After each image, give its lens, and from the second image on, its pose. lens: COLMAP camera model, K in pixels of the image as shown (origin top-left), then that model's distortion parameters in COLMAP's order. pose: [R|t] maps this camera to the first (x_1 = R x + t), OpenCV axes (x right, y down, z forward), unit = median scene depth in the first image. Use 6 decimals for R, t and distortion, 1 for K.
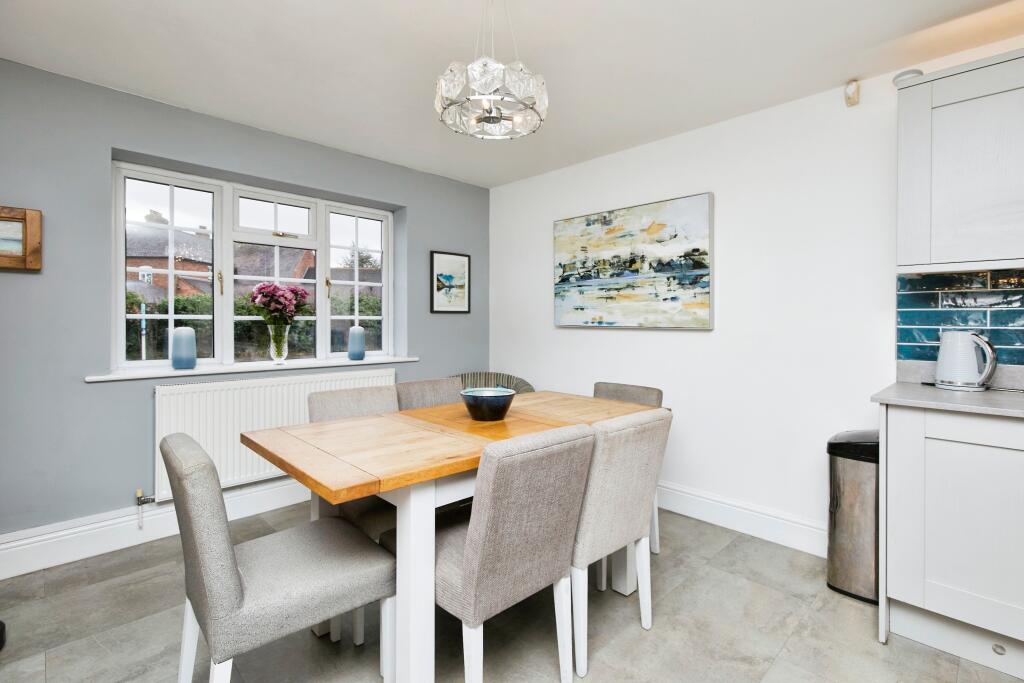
lens RADIAL K [[470.9, 0, 513.3], [0, 470.9, 332.8], [0, 0, 1]] dist [0.002657, 0.000233]
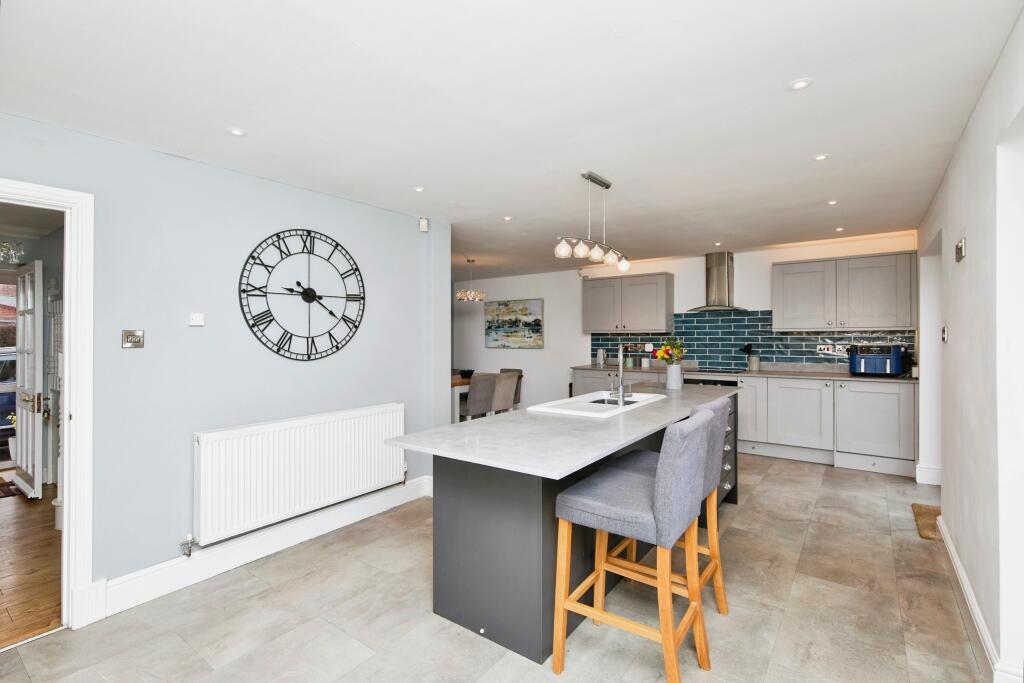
lens RADIAL K [[470.9, 0, 512.2], [0, 470.9, 340.8], [0, 0, 1]] dist [0.002657, 0.000233]
pose [[0.987114, -0.004056, 0.159969, -0.176121], [0.006697, 0.999850, -0.015973, -0.008600], [-0.159880, 0.016839, 0.986993, -1.508194]]
